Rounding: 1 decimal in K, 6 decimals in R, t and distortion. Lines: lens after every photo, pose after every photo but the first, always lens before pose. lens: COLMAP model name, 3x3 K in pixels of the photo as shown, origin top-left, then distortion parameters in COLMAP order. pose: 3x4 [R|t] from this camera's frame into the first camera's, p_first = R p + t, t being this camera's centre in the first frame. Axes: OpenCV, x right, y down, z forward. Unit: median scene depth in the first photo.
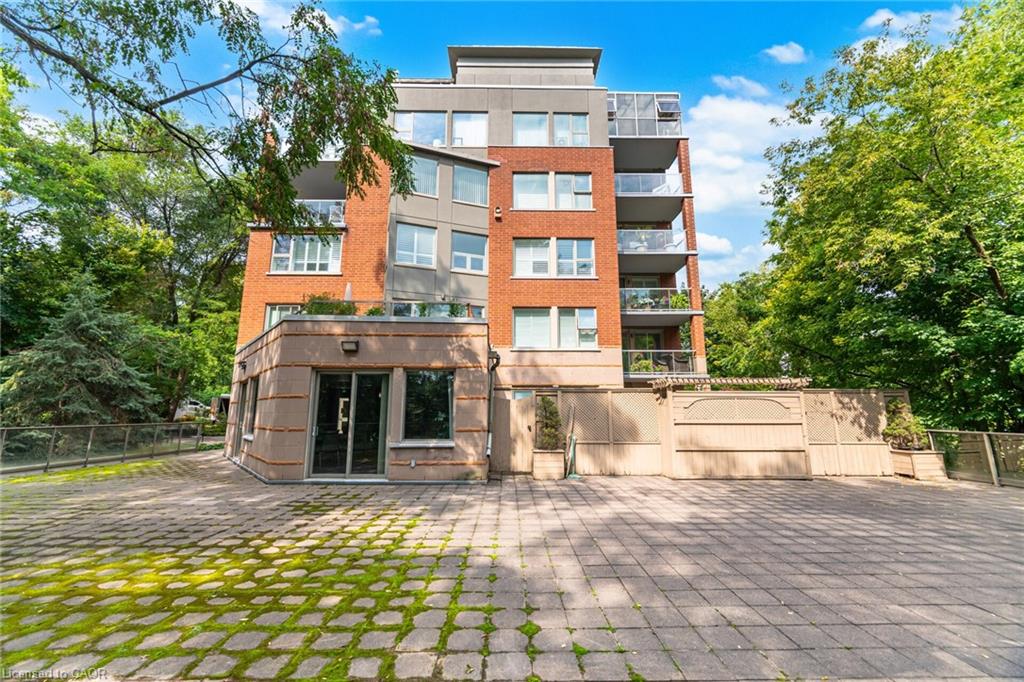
lens RADIAL K [[410.1, 0, 507.5], [0, 410.1, 339.9], [0, 0, 1]] dist [0.001606, -0.000472]
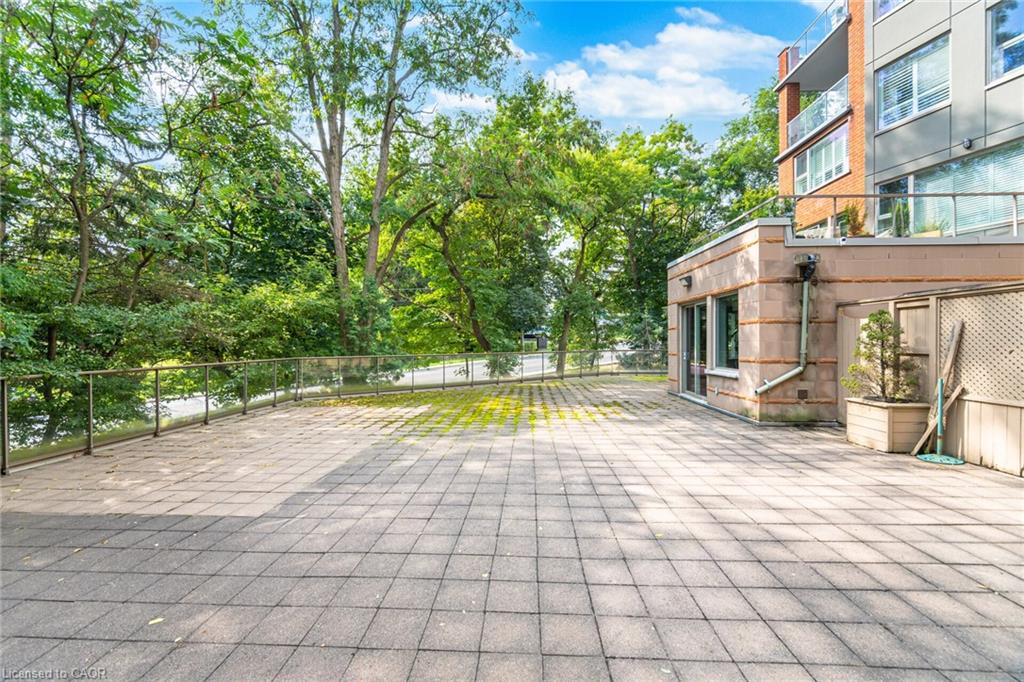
lens RADIAL K [[410.1, 0, 507.4], [0, 410.1, 343.4], [0, 0, 1]] dist [0.001606, -0.000472]
pose [[-0.045398, 0.002238, -0.998966, 0.564068], [0.180404, 0.983574, -0.005995, 0.073616], [0.982544, -0.180489, -0.045056, 0.406373]]
